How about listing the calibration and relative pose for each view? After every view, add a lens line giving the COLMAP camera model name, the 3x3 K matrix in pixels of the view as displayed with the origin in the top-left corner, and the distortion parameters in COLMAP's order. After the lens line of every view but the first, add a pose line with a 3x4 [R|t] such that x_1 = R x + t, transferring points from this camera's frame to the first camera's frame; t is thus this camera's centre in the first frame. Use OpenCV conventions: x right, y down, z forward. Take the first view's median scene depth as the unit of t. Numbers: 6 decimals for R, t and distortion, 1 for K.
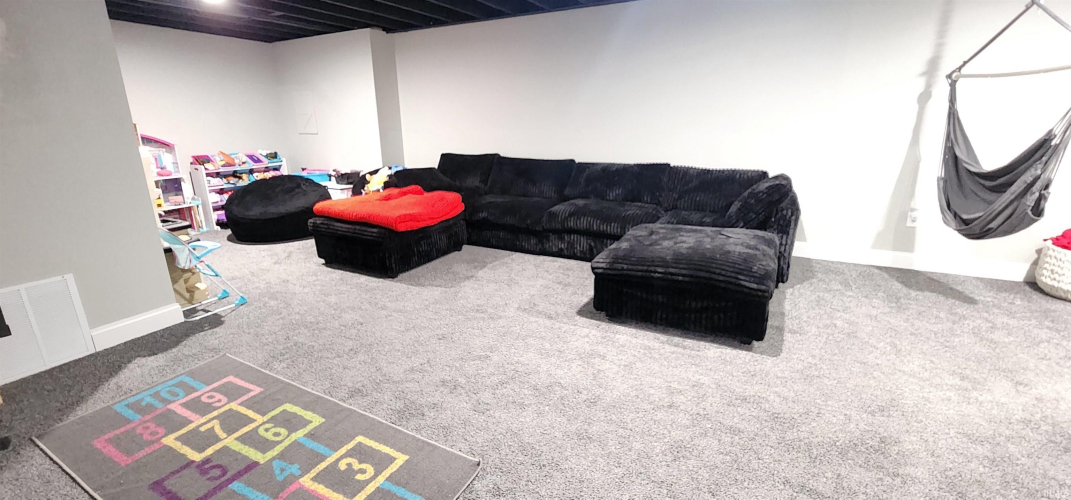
lens RADIAL K [[443.7, 0, 538.2], [0, 443.7, 240.6], [0, 0, 1]] dist [-0.002775, -0.000537]
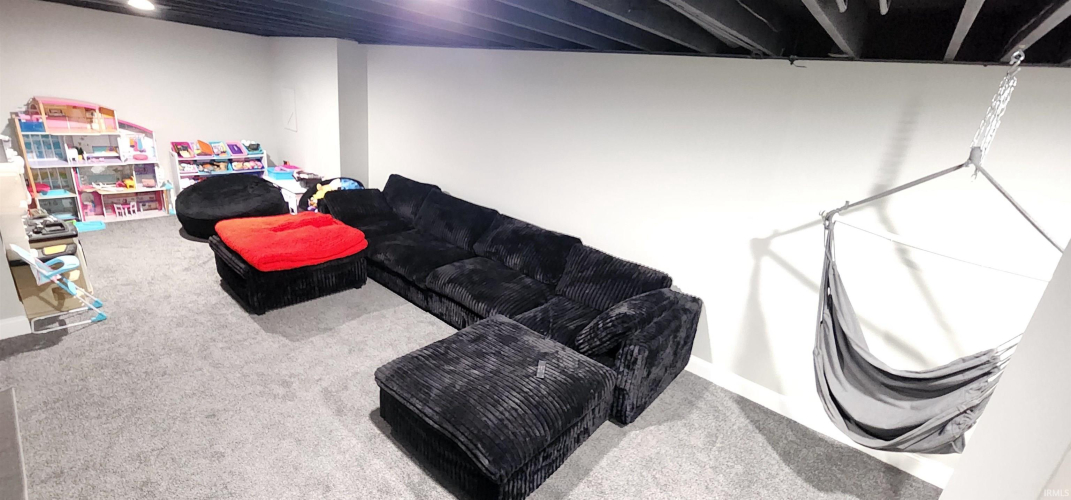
lens RADIAL K [[443.7, 0, 538.2], [0, 443.7, 240.6], [0, 0, 1]] dist [-0.002775, -0.000537]
pose [[0.972824, 0.172770, -0.154158, 0.311629], [-0.166344, 0.984602, 0.053749, -0.181414], [0.161070, -0.026645, 0.986583, 0.098177]]
